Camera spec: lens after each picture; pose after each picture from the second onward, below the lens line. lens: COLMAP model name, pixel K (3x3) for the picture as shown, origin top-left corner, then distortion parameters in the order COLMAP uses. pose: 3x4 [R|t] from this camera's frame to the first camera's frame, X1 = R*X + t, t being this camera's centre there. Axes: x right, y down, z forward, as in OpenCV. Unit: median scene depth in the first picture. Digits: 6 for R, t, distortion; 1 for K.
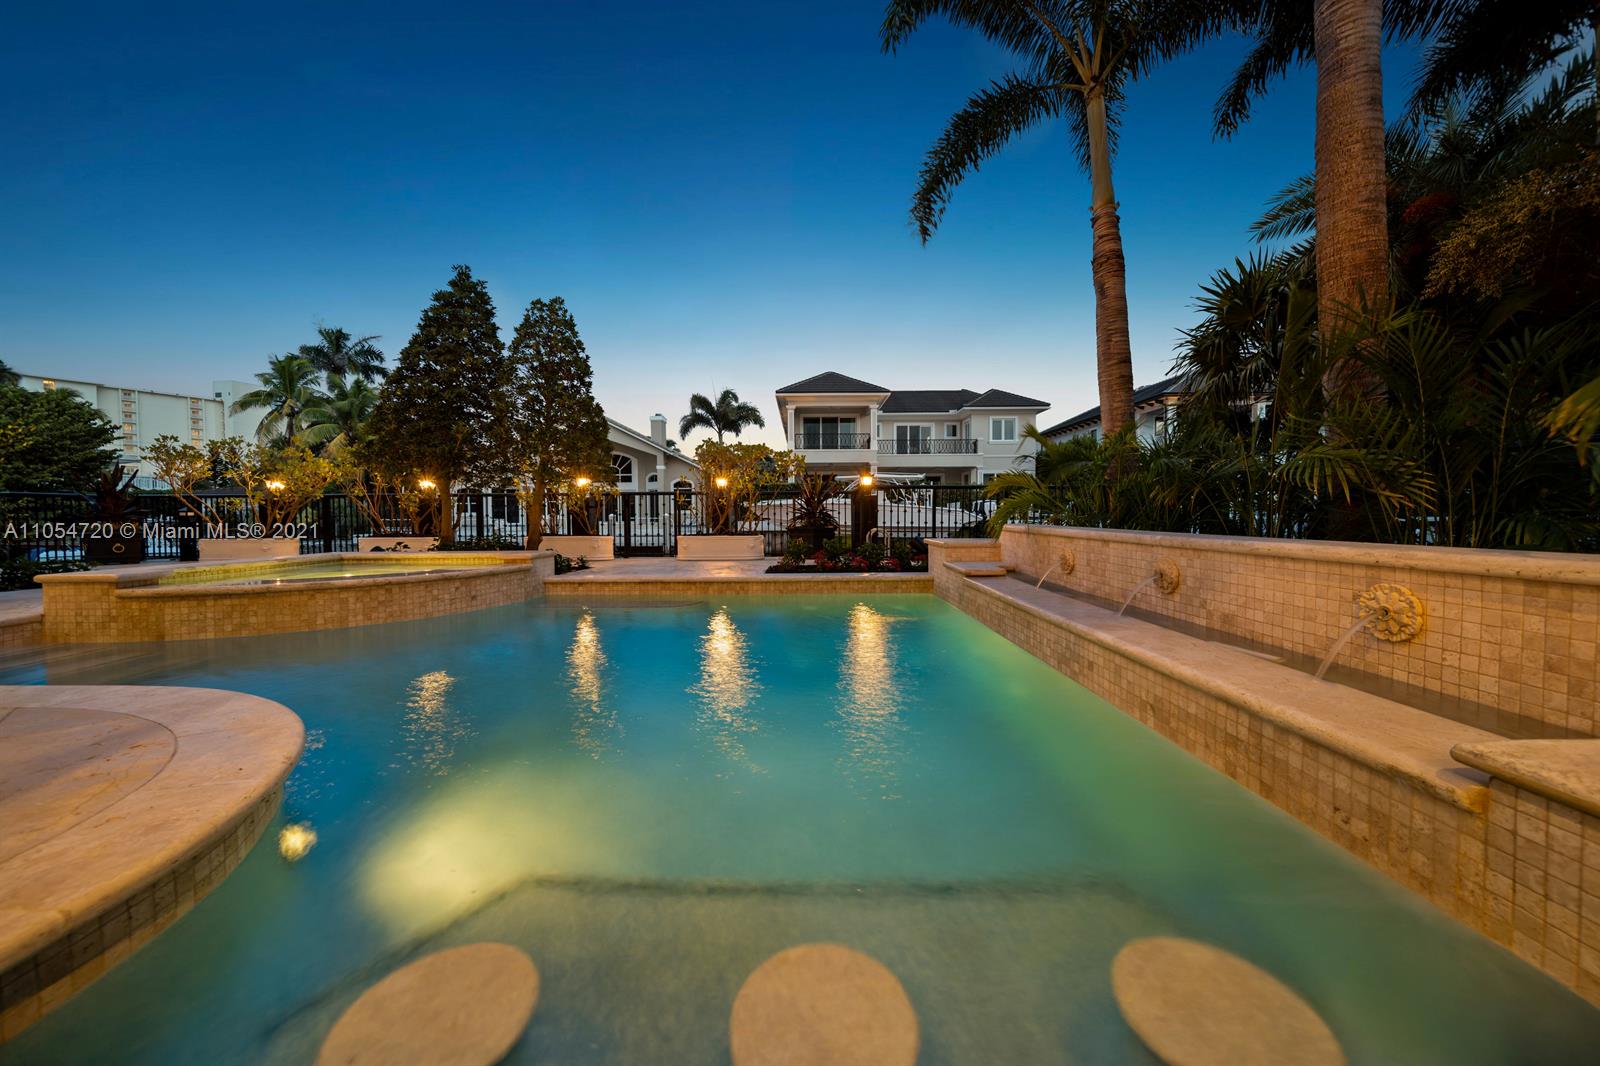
lens RADIAL K [[563.1, 0, 802.0], [0, 563.1, 529.9], [0, 0, 1]] dist [-0.001447, -0.000265]
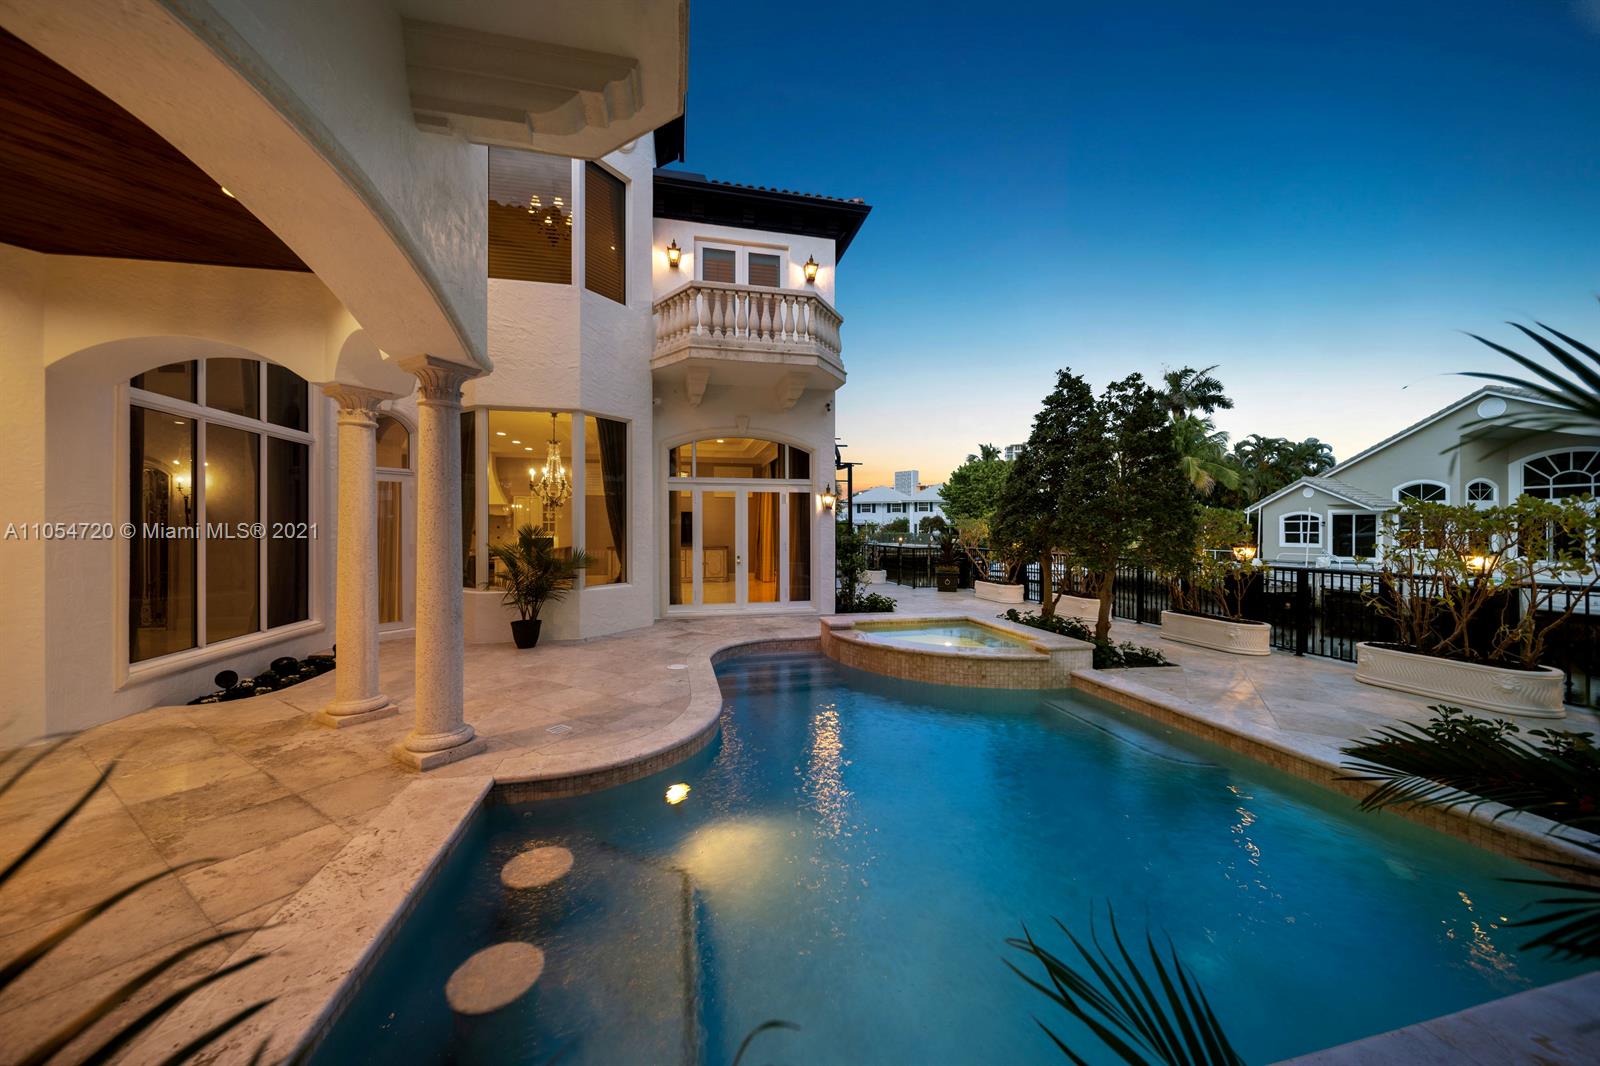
lens RADIAL K [[563.1, 0, 802.0], [0, 563.1, 529.9], [0, 0, 1]] dist [-0.001447, -0.000265]
pose [[0.226573, 0.006985, -0.973969, 0.358586], [-0.030247, 0.999542, 0.000132, -0.131059], [0.973525, 0.029430, 0.226680, 0.246724]]
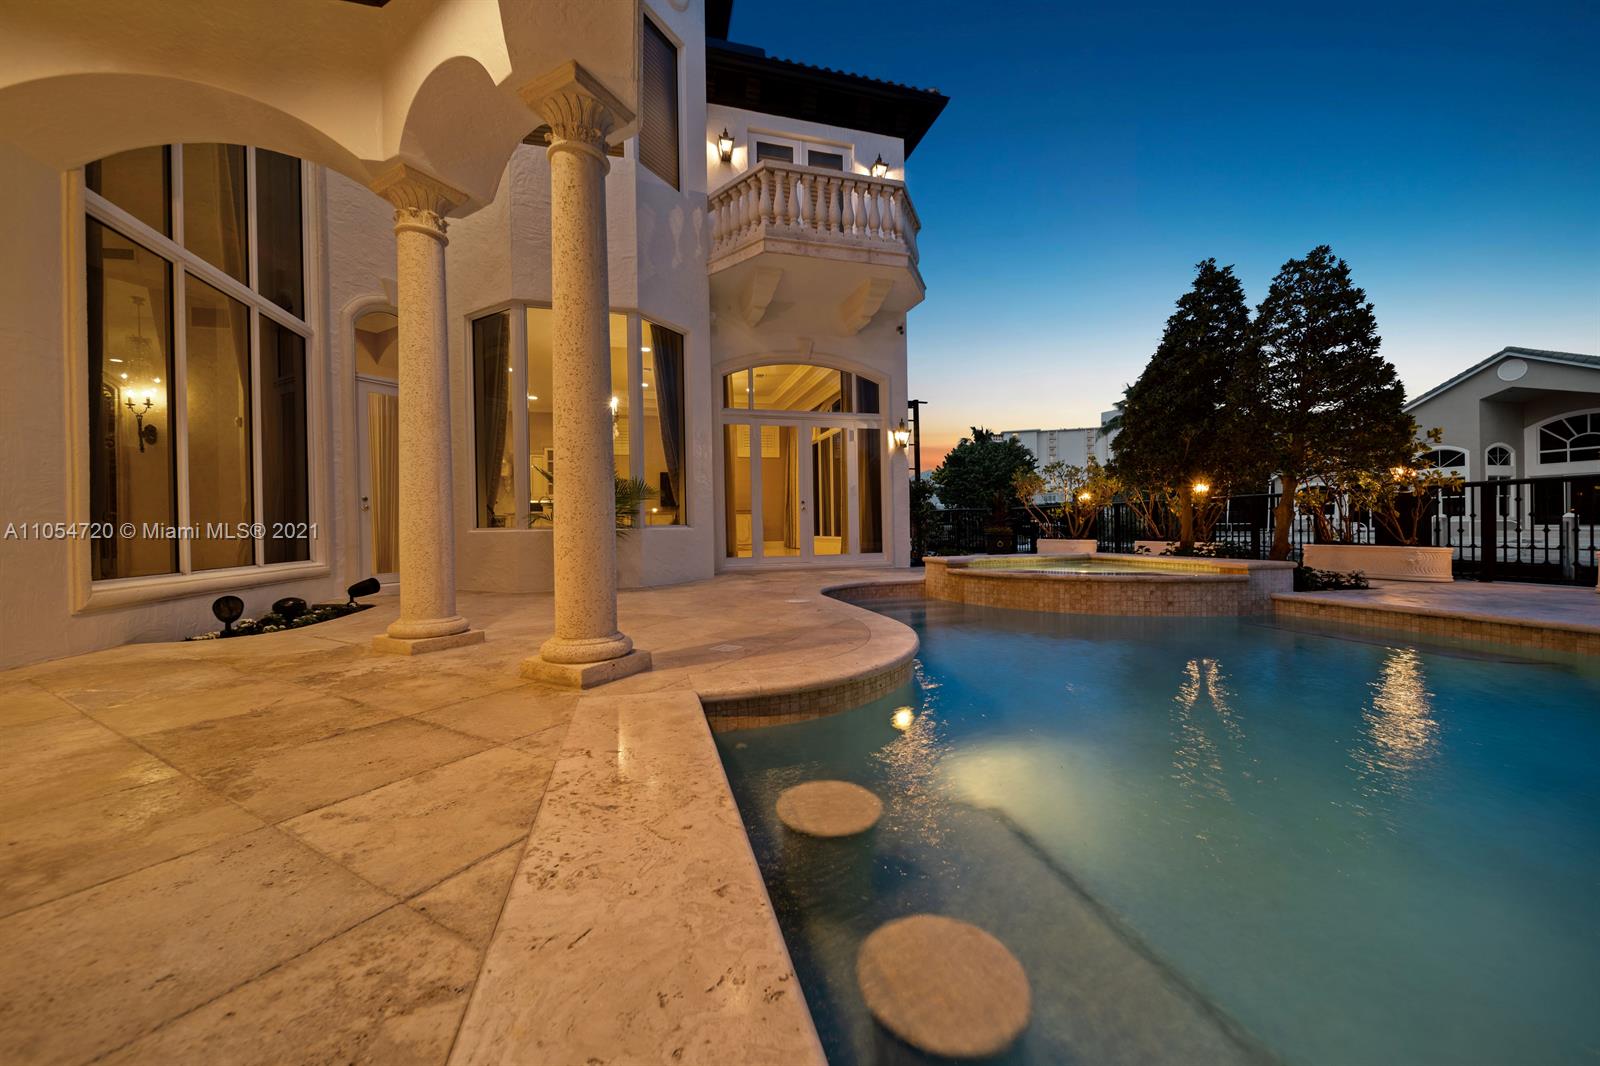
lens RADIAL K [[579.3, 0, 799.4], [0, 579.3, 531.8], [0, 0, 1]] dist [-0.000751, -0.000413]
pose [[0.272177, 0.008896, -0.962206, 0.158690], [-0.012906, 0.999901, 0.005594, -0.002242], [0.962161, 0.010896, 0.272265, 0.066609]]
